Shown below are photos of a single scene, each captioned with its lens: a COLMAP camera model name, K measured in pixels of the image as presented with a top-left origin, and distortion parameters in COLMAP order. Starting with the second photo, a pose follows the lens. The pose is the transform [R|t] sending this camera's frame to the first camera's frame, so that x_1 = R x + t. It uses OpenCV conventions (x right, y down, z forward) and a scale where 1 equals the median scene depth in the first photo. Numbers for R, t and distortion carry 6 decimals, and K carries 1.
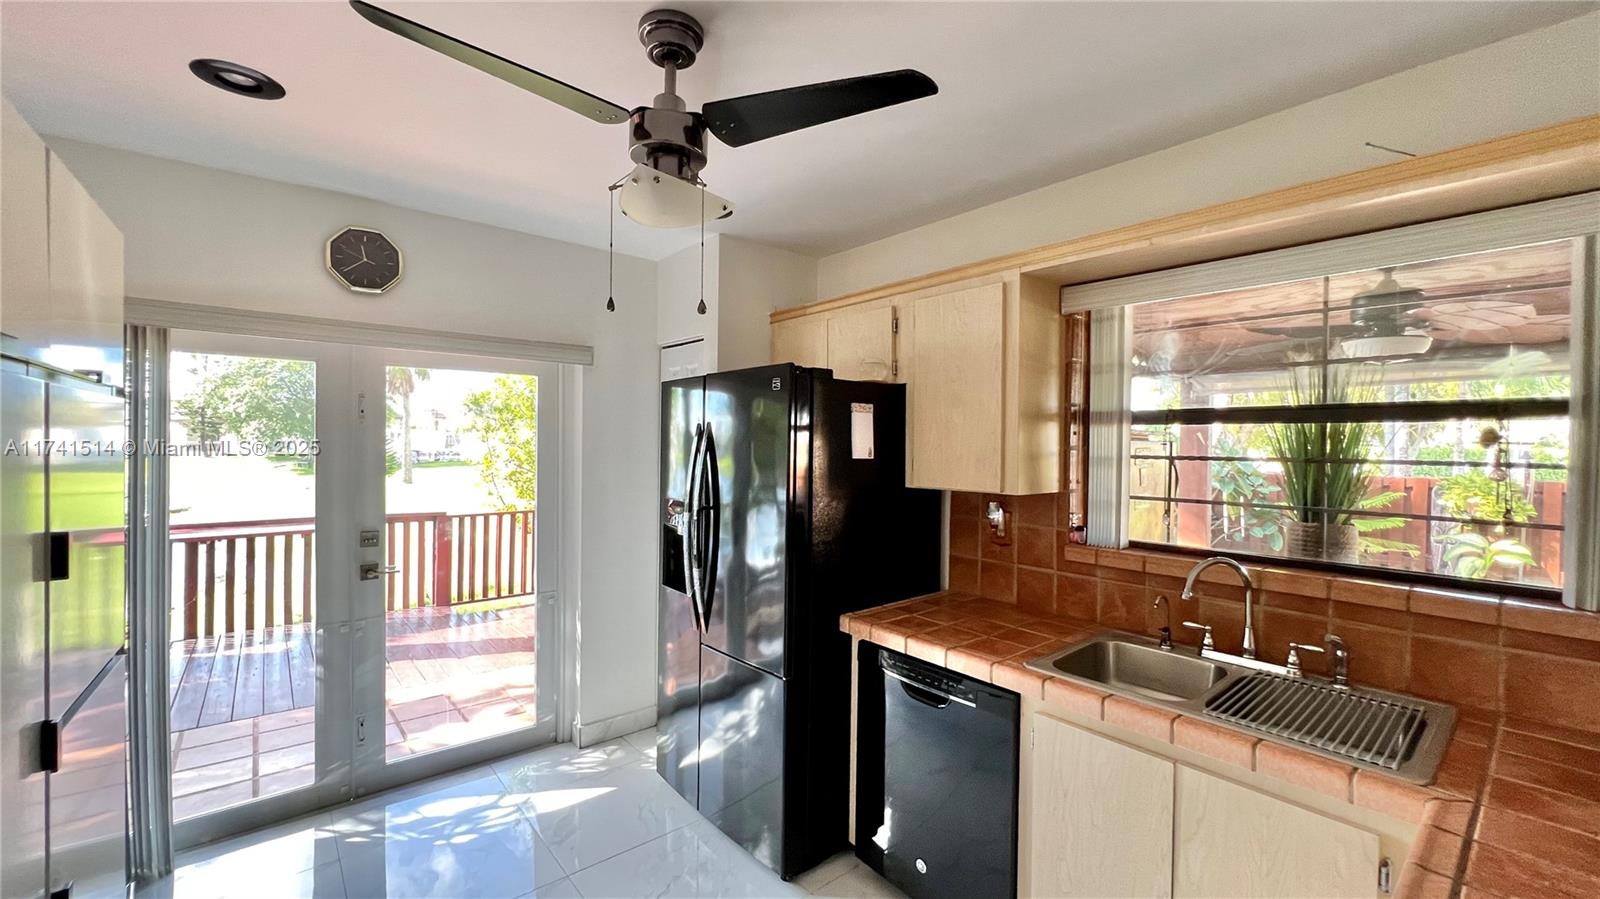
lens RADIAL K [[647.7, 0, 797.3], [0, 647.7, 447.8], [0, 0, 1]] dist [-0.000350, 0.000714]
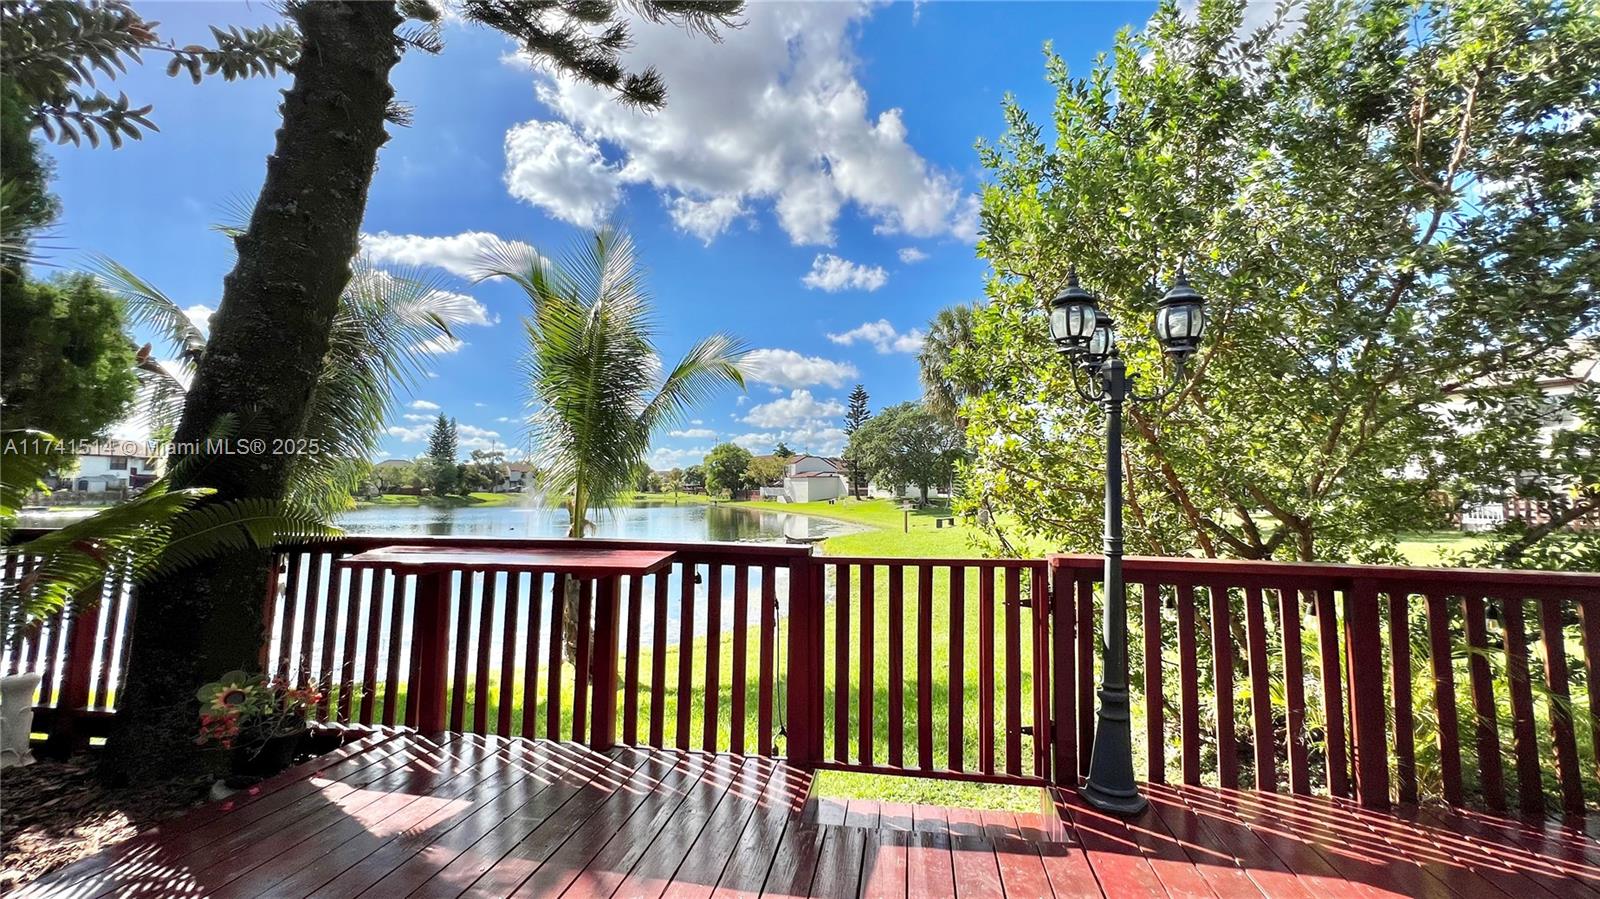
lens RADIAL K [[647.7, 0, 797.5], [0, 647.7, 447.9], [0, 0, 1]] dist [-0.000350, 0.000714]
pose [[0.651050, -0.057154, -0.756880, -0.575596], [0.000385, 0.997186, -0.074968, 0.175093], [0.759035, 0.048516, 0.649240, 1.944069]]
